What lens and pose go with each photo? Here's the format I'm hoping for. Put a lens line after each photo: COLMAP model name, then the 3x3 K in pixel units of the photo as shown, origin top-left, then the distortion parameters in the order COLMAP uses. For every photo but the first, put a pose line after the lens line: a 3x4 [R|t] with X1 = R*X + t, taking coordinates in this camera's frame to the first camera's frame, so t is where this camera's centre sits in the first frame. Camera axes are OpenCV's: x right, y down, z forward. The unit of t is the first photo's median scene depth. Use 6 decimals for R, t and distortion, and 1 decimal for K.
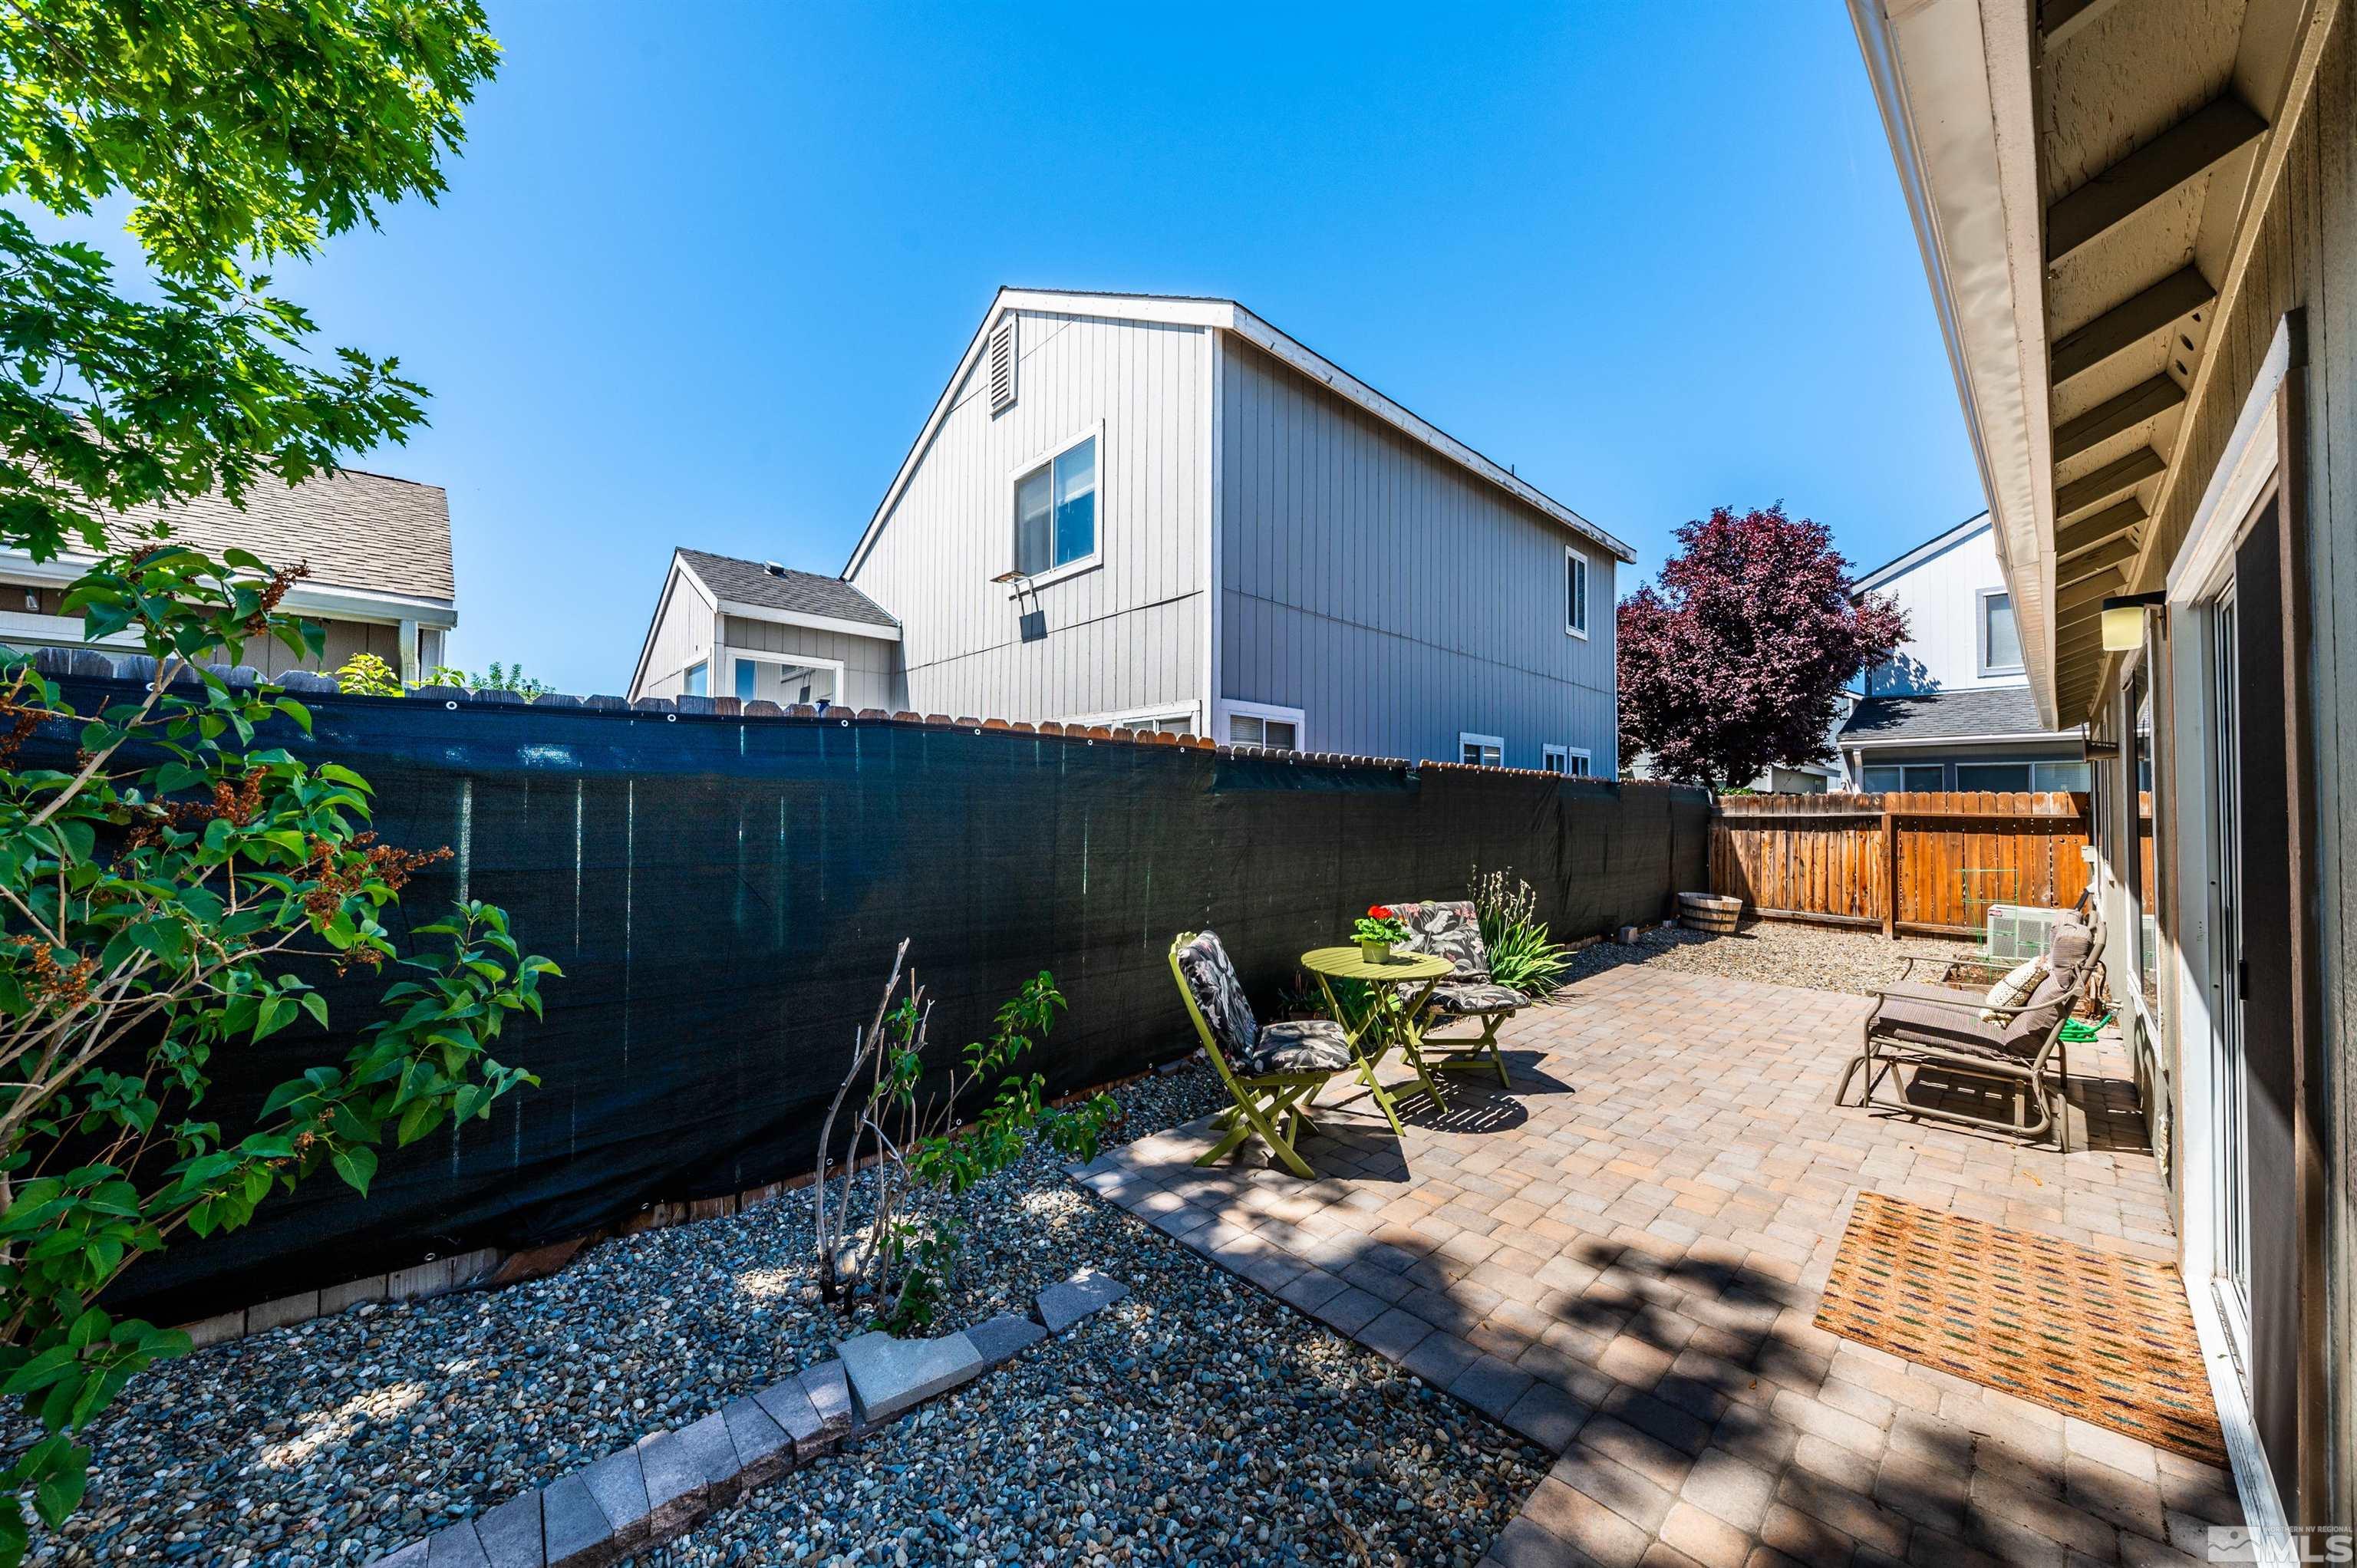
lens RADIAL K [[804.7, 0, 1166.6], [0, 804.7, 787.3], [0, 0, 1]] dist [0.005875, -0.005516]
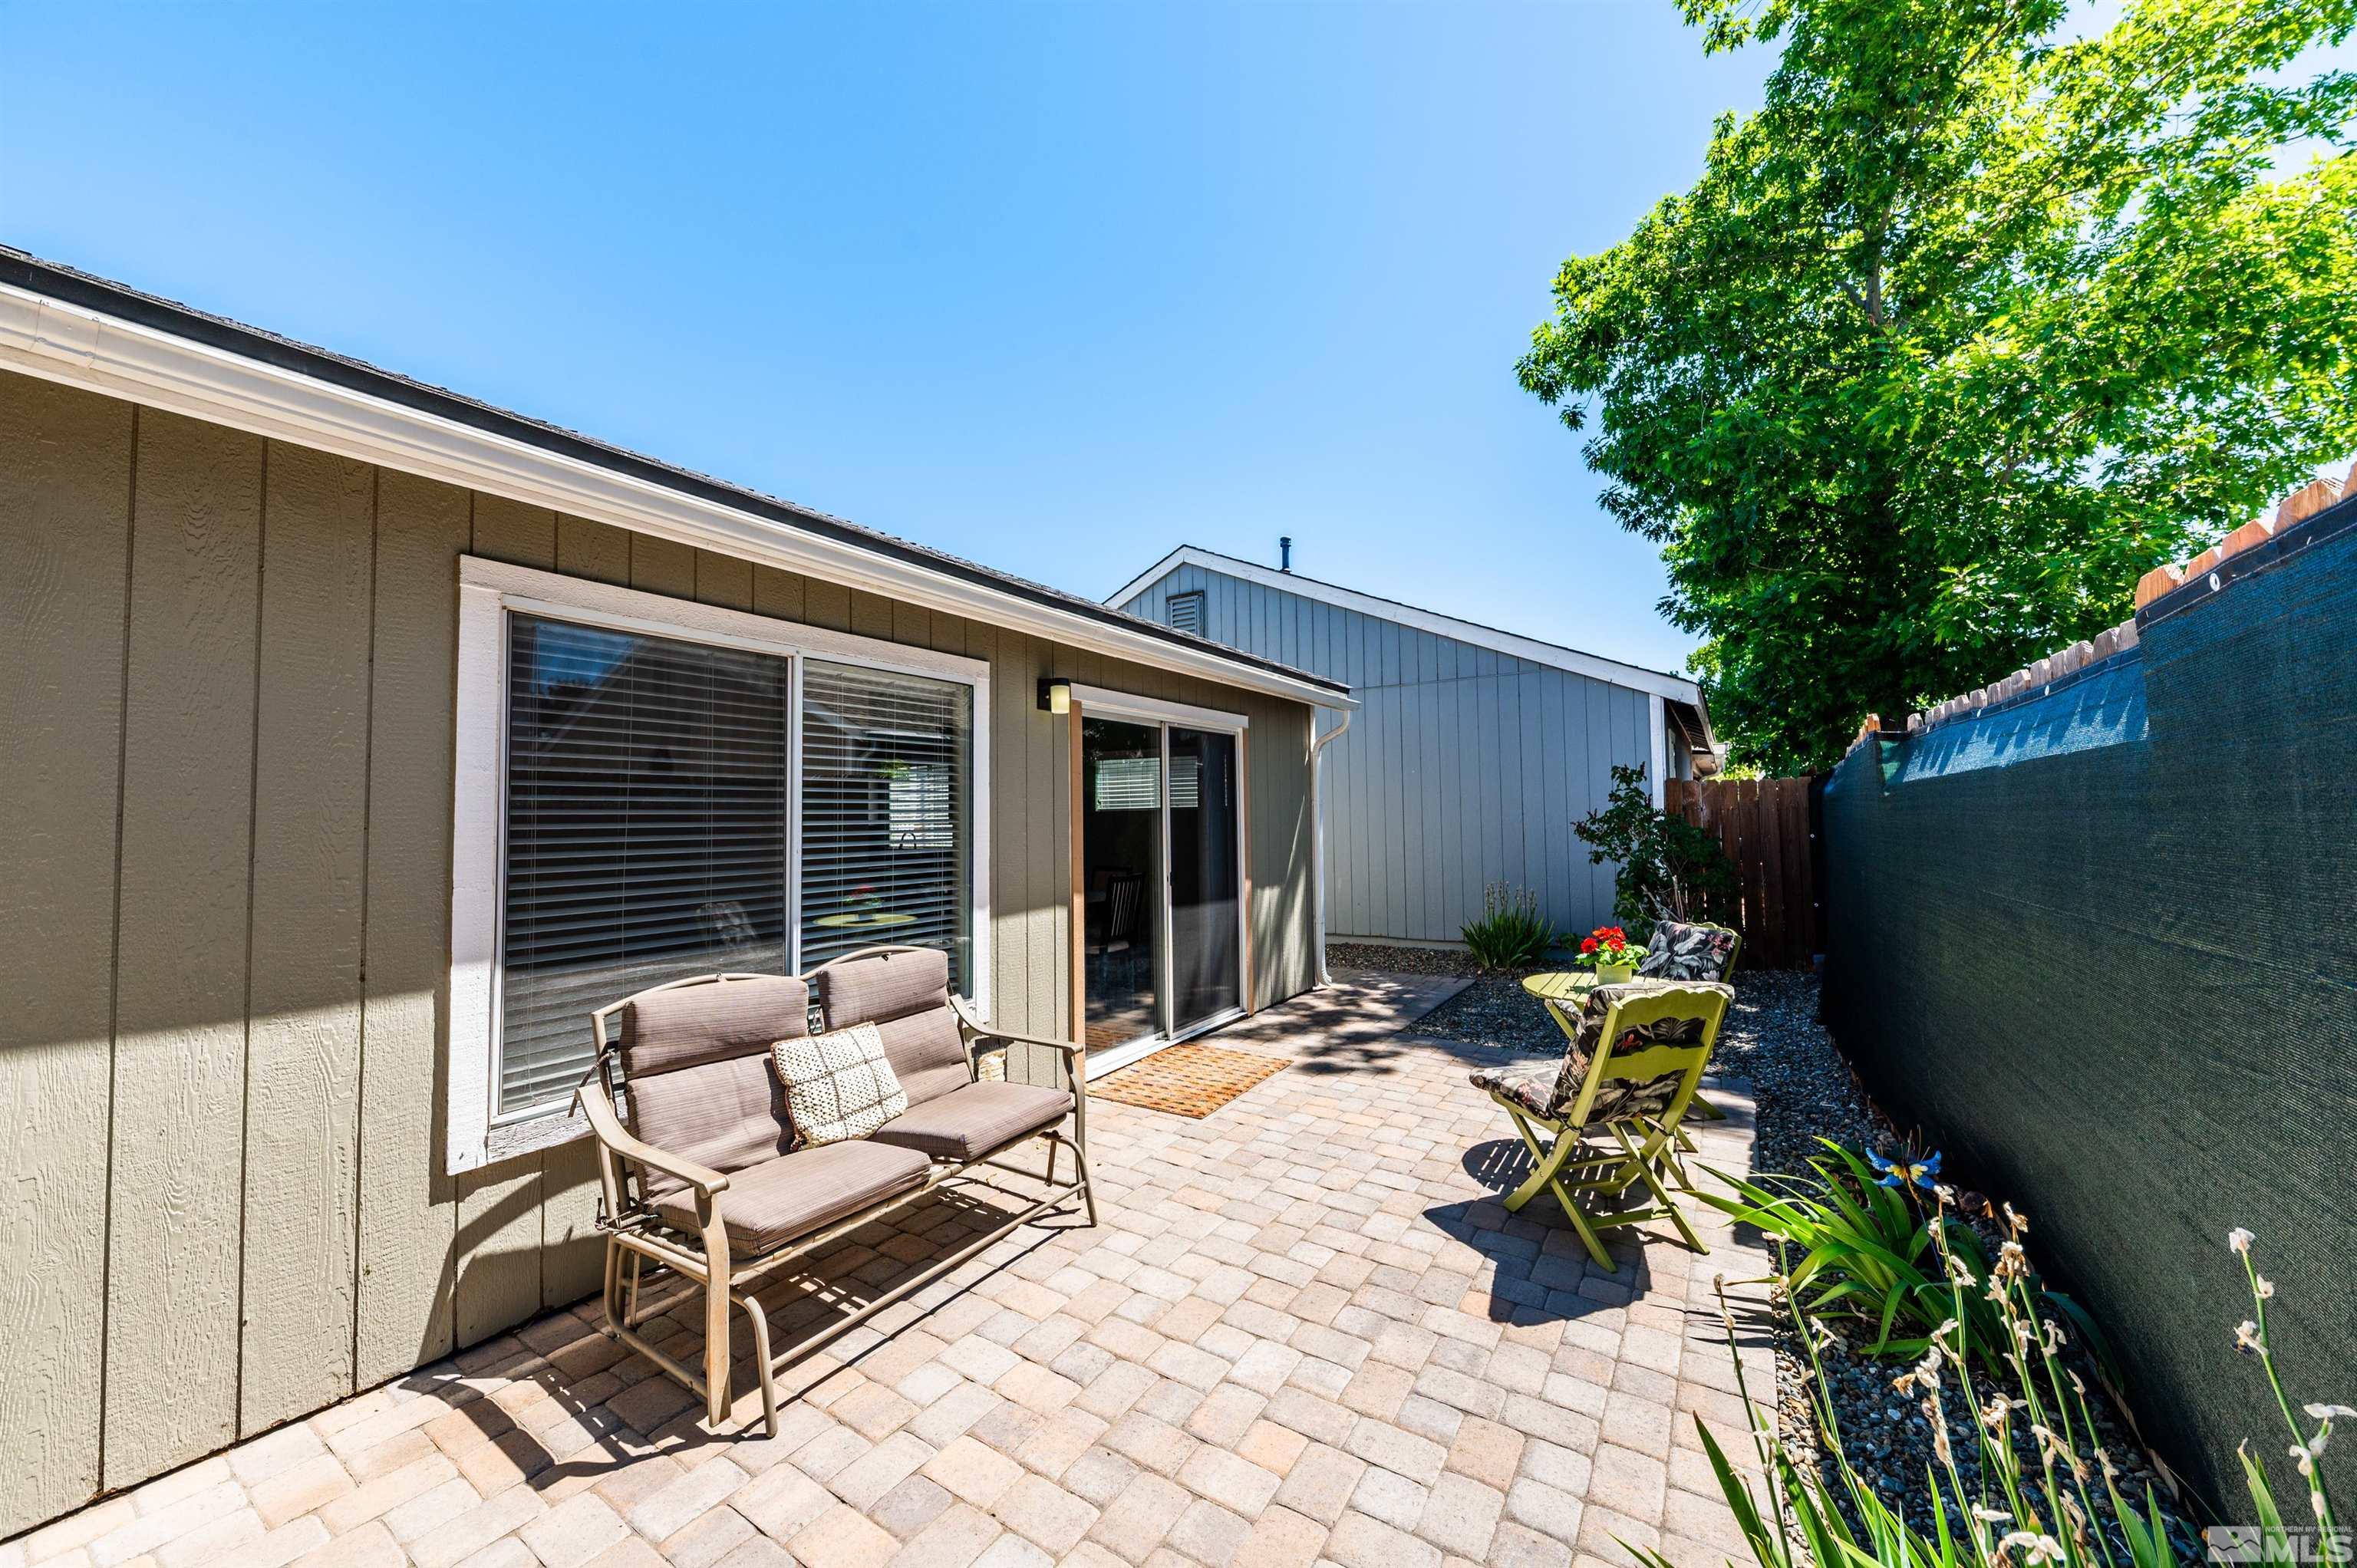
lens RADIAL K [[839.0, 0, 1170.9], [0, 839.0, 791.2], [0, 0, 1]] dist [-0.000282, -0.000314]
pose [[-0.968909, -0.002967, -0.247398, 0.427372], [0.010925, 0.998440, -0.054762, 0.020354], [0.247175, -0.055762, -0.967365, 0.793166]]
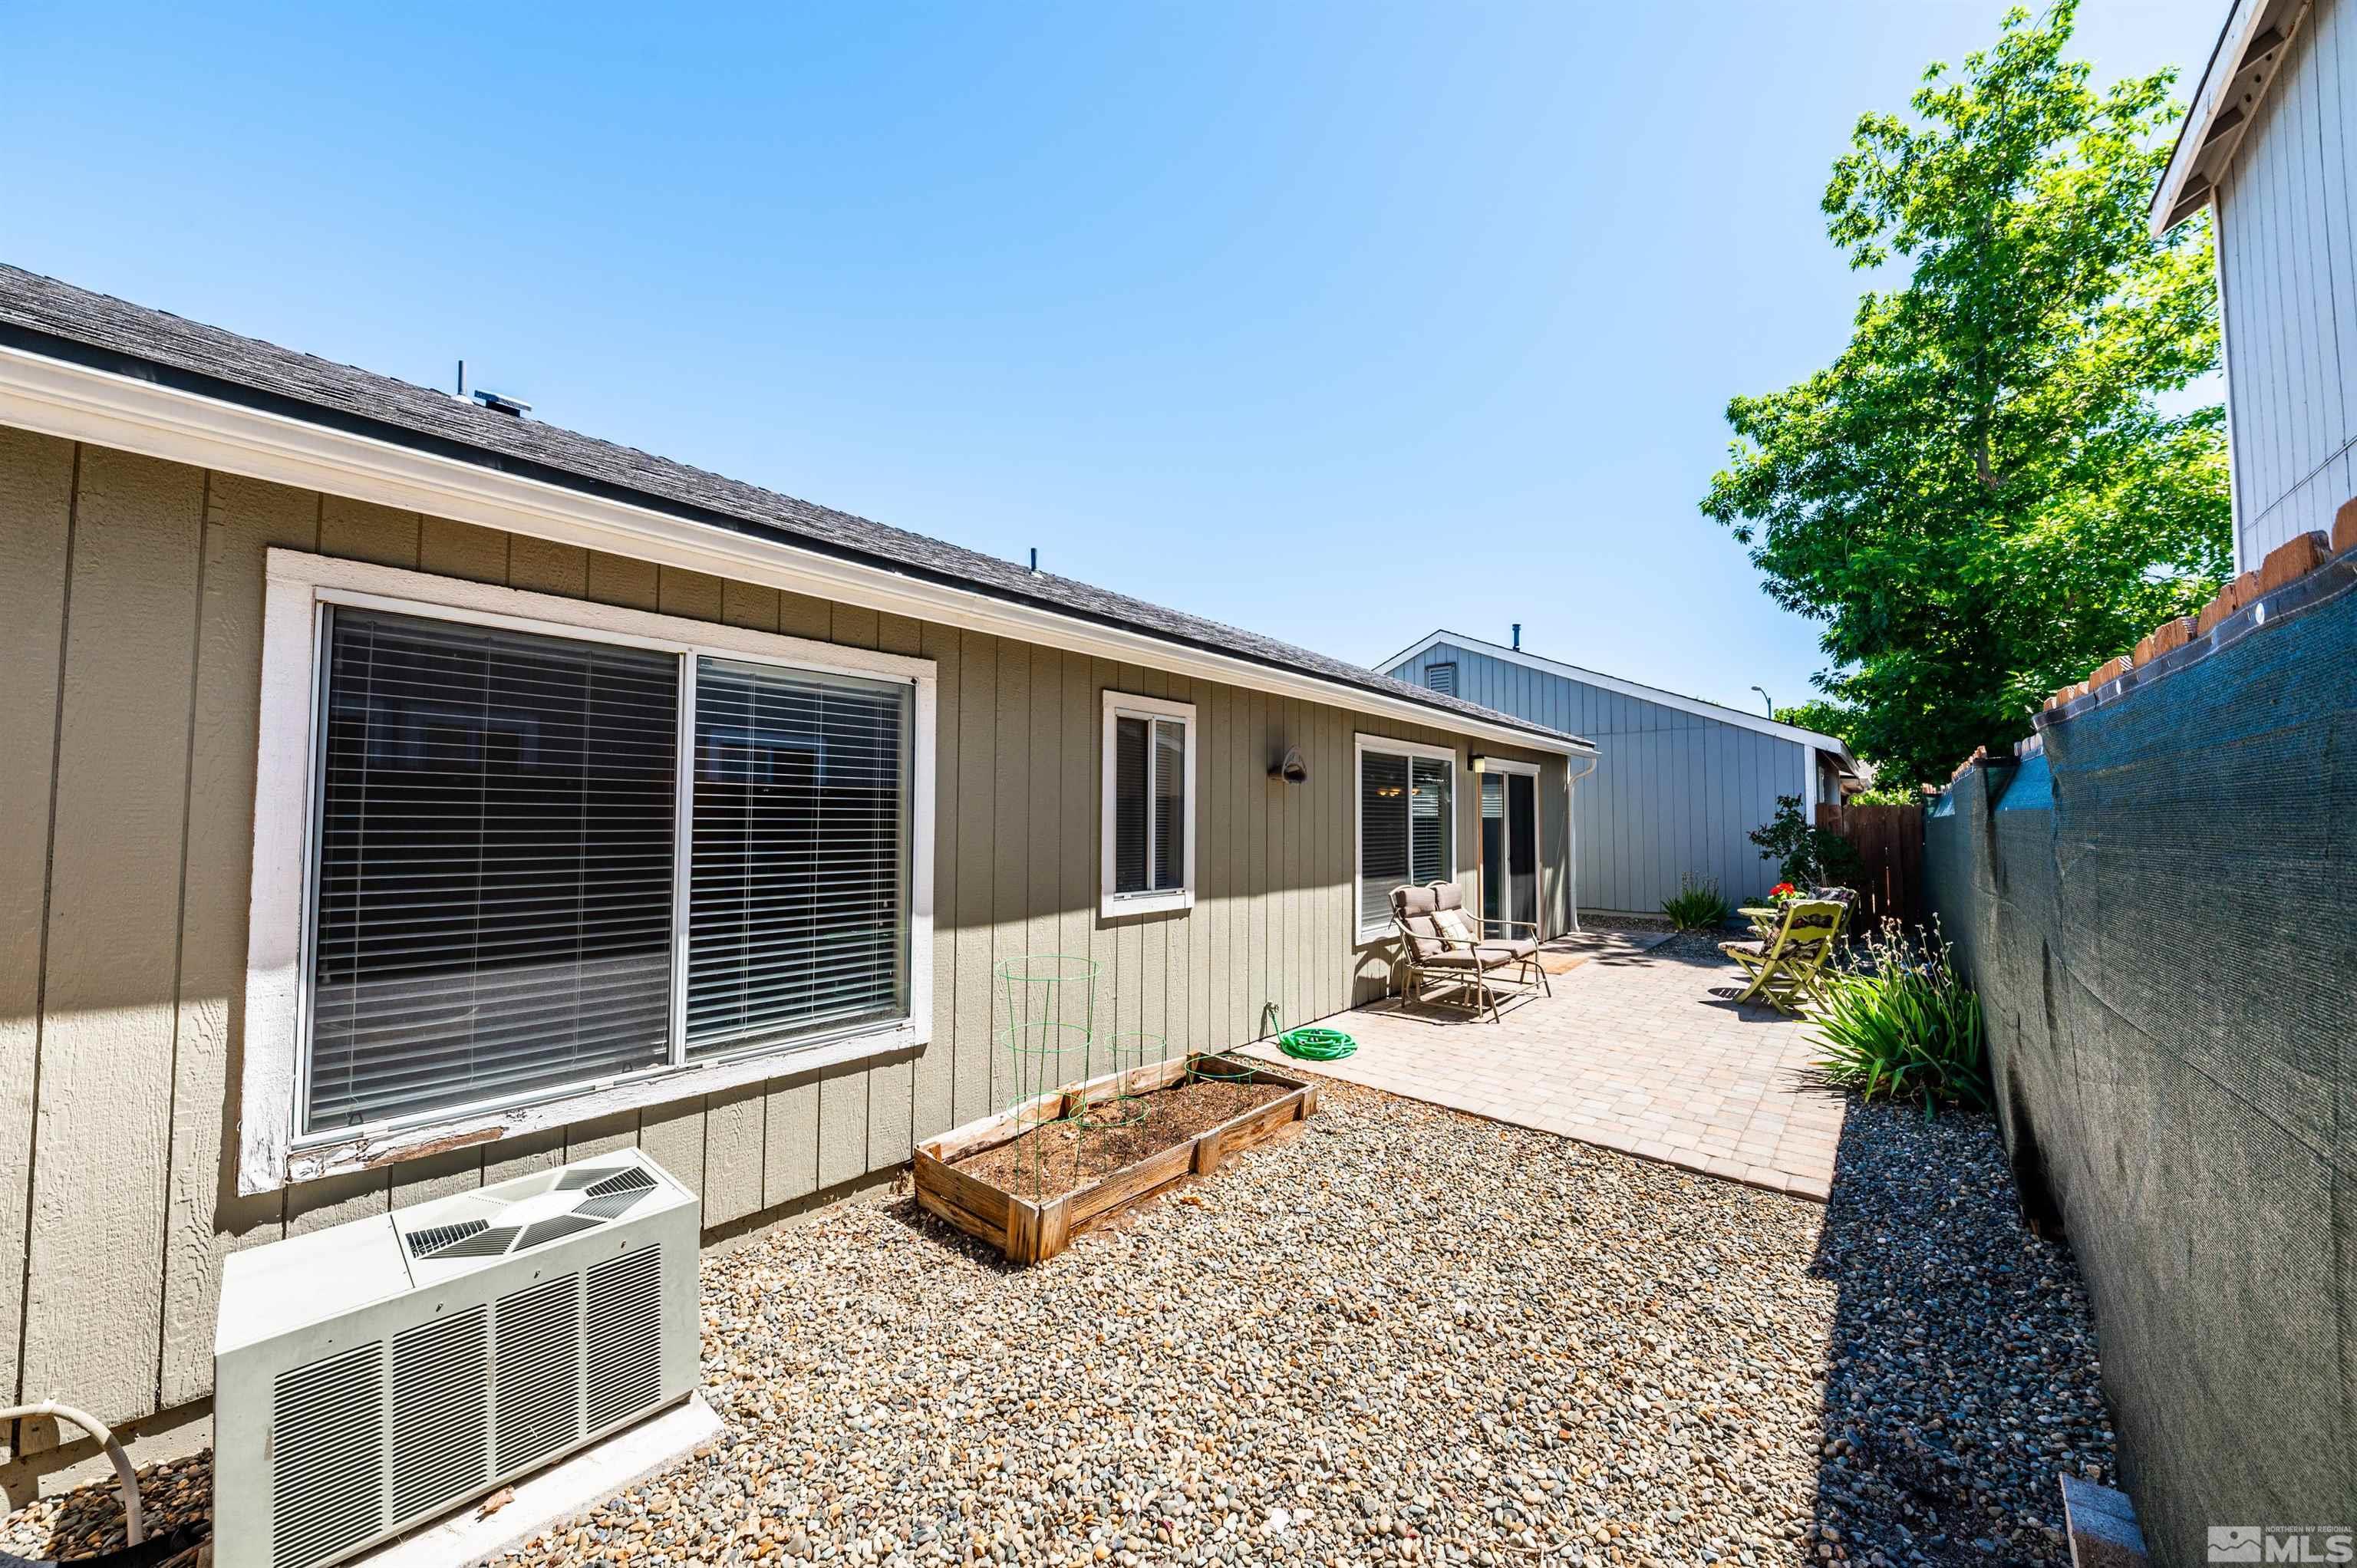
lens RADIAL K [[804.7, 0, 1166.6], [0, 804.7, 787.3], [0, 0, 1]] dist [0.005875, -0.005516]
pose [[-0.994406, -0.016148, -0.104388, 0.828177], [-0.009763, 0.998066, -0.061395, 0.025919], [0.105178, -0.060033, -0.992640, 1.195903]]
